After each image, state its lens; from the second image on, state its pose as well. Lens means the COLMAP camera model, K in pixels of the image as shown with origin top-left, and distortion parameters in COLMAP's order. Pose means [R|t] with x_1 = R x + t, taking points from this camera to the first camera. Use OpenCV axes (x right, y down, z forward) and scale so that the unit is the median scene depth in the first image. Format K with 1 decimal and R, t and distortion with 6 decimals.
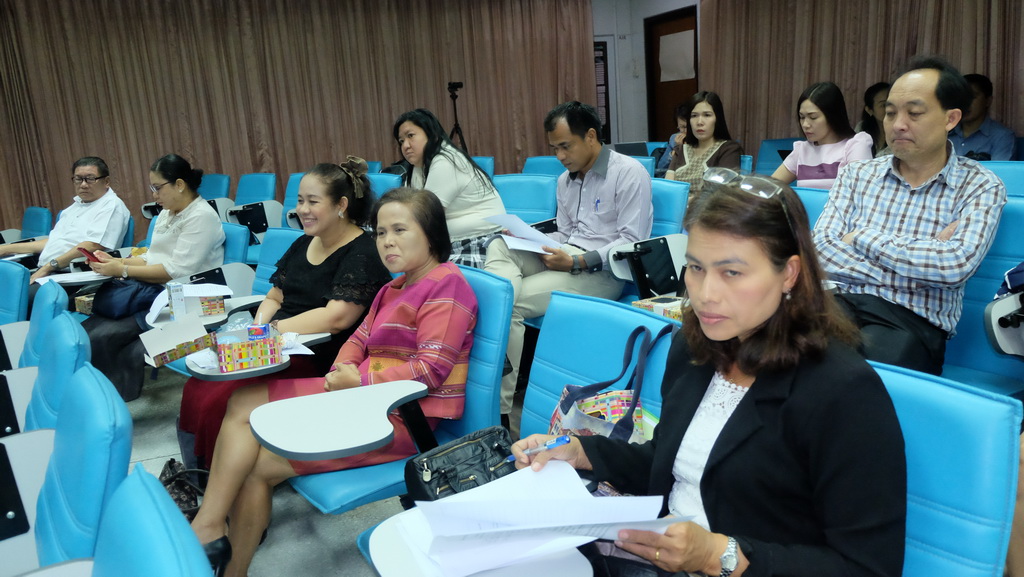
lens RADIAL K [[838.1, 0, 512.0], [0, 838.1, 288.5], [0, 0, 1]] dist [-0.014496, 0.016478]
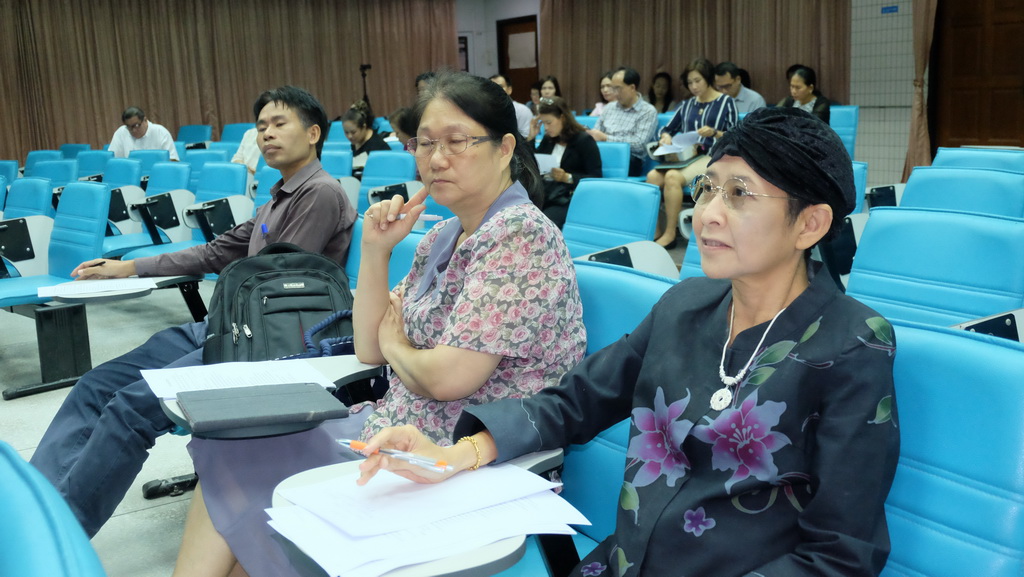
lens RADIAL K [[1068.4, 0, 512.0], [0, 1068.4, 288.5], [0, 0, 1]] dist [0.003192, 0.013117]
pose [[0.978191, -0.008184, 0.207546, -0.180409], [0.015445, 0.999323, -0.033388, 0.163181], [-0.207132, 0.035865, 0.977655, -0.667835]]
